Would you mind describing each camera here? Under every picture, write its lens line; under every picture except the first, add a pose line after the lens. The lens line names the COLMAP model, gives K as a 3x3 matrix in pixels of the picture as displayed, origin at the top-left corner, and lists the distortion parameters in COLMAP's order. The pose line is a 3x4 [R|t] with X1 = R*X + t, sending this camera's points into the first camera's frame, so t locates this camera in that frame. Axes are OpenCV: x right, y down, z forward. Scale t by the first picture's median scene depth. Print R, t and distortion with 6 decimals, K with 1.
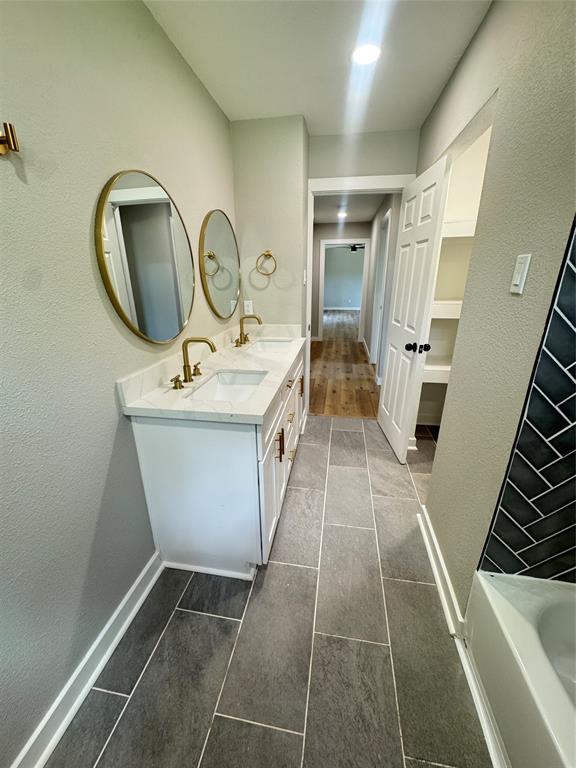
lens RADIAL K [[308.9, 0, 292.0], [0, 308.9, 382.8], [0, 0, 1]] dist [-0.005058, 0.000951]
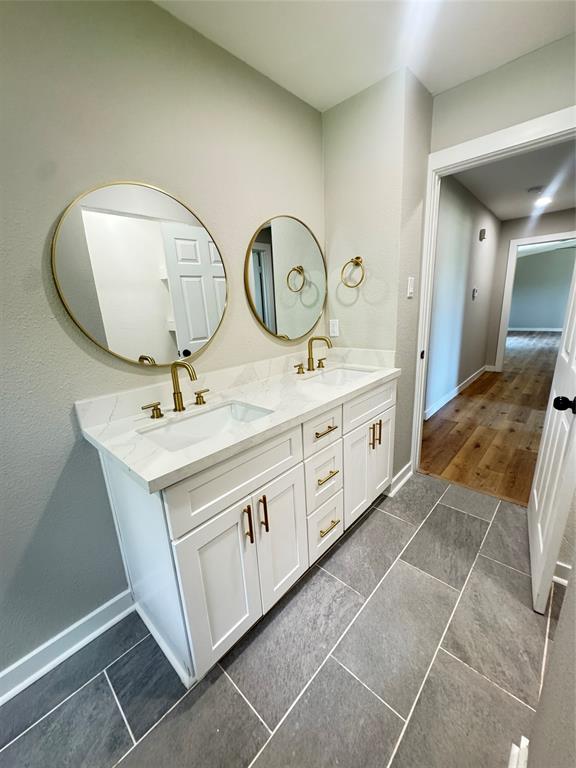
lens RADIAL K [[308.9, 0, 291.3], [0, 308.9, 383.4], [0, 0, 1]] dist [-0.005058, 0.000951]
pose [[0.832731, 0.108724, -0.542897, 0.236856], [-0.139503, 0.990097, -0.015694, -0.067041], [0.535815, 0.088805, 0.839652, 0.261015]]
